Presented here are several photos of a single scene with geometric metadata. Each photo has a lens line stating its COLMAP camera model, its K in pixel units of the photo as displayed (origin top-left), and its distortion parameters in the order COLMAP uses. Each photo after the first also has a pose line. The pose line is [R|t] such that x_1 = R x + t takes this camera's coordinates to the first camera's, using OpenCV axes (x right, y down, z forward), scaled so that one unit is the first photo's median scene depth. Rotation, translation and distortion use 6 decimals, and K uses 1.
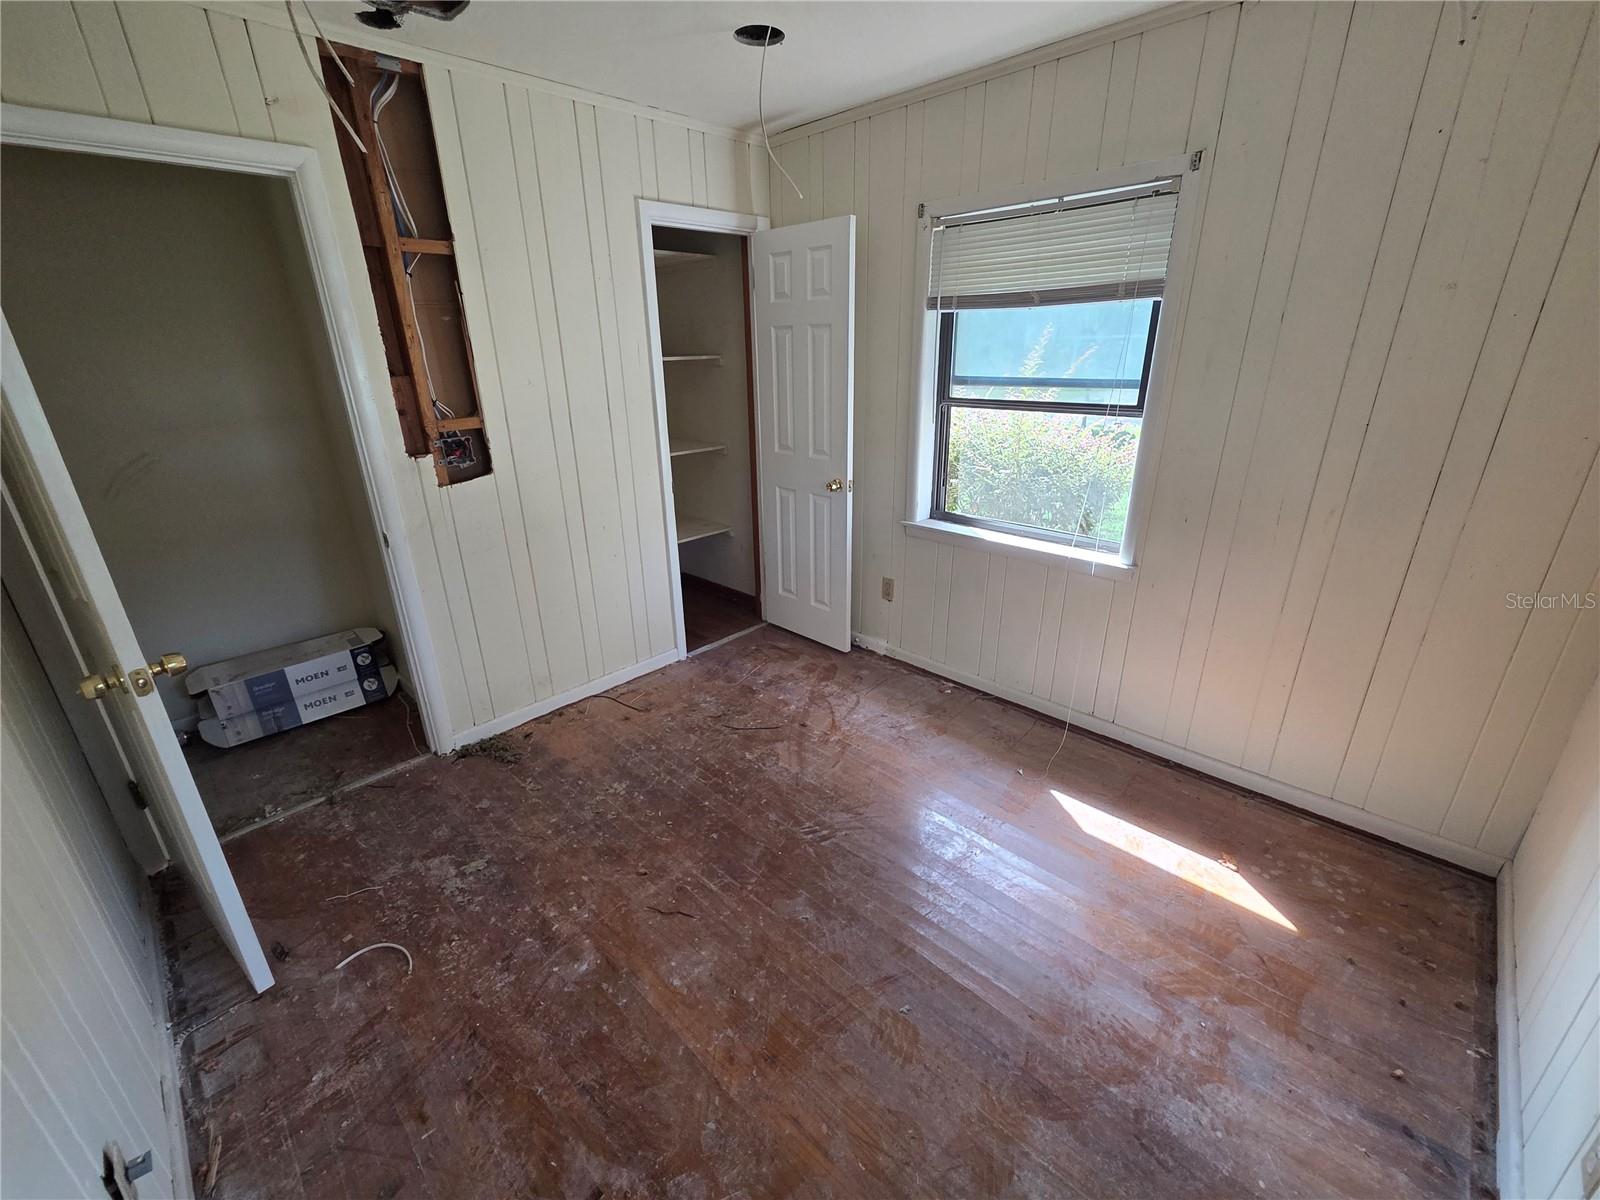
lens RADIAL K [[654.7, 0, 802.9], [0, 654.7, 595.9], [0, 0, 1]] dist [0.000851, 0.000165]
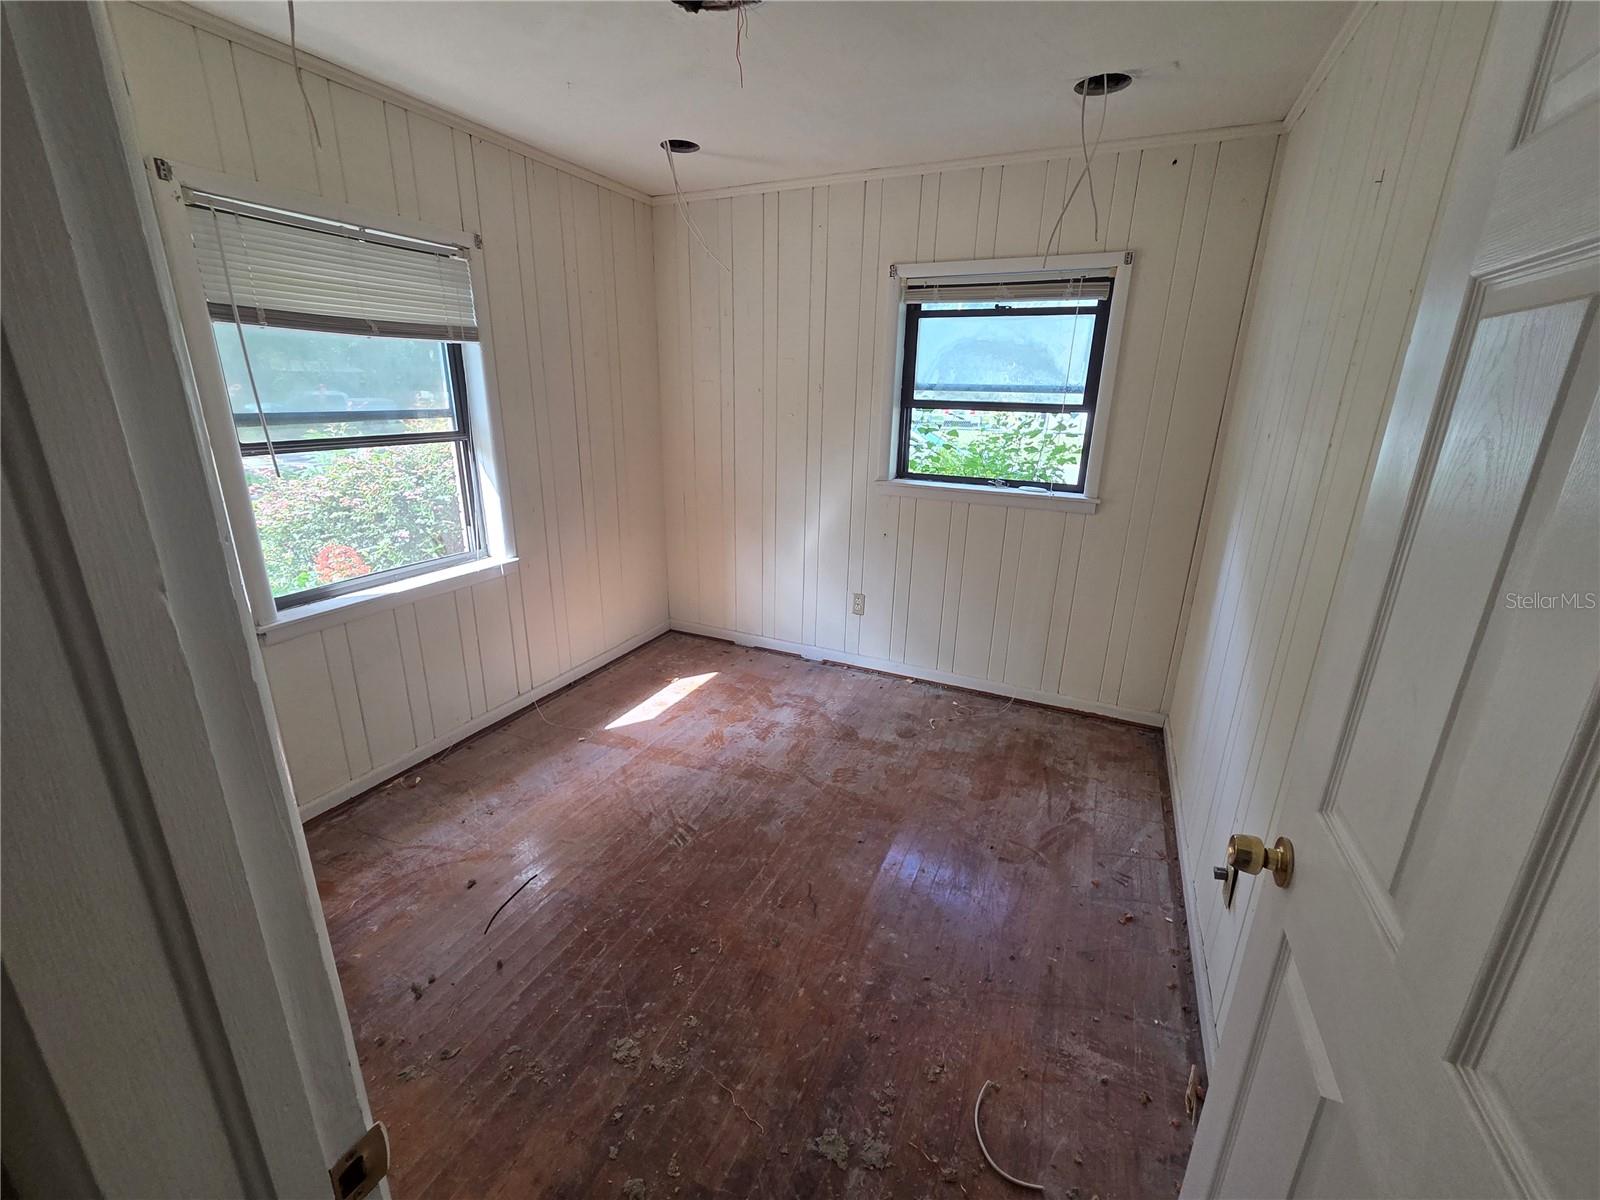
lens RADIAL K [[654.7, 0, 797.8], [0, 654.7, 590.1], [0, 0, 1]] dist [0.000851, 0.000165]
pose [[-0.318689, -0.271015, 0.908289, -0.906039], [0.328213, 0.867419, 0.373980, -0.315753], [-0.889221, 0.417295, -0.187487, 0.896721]]
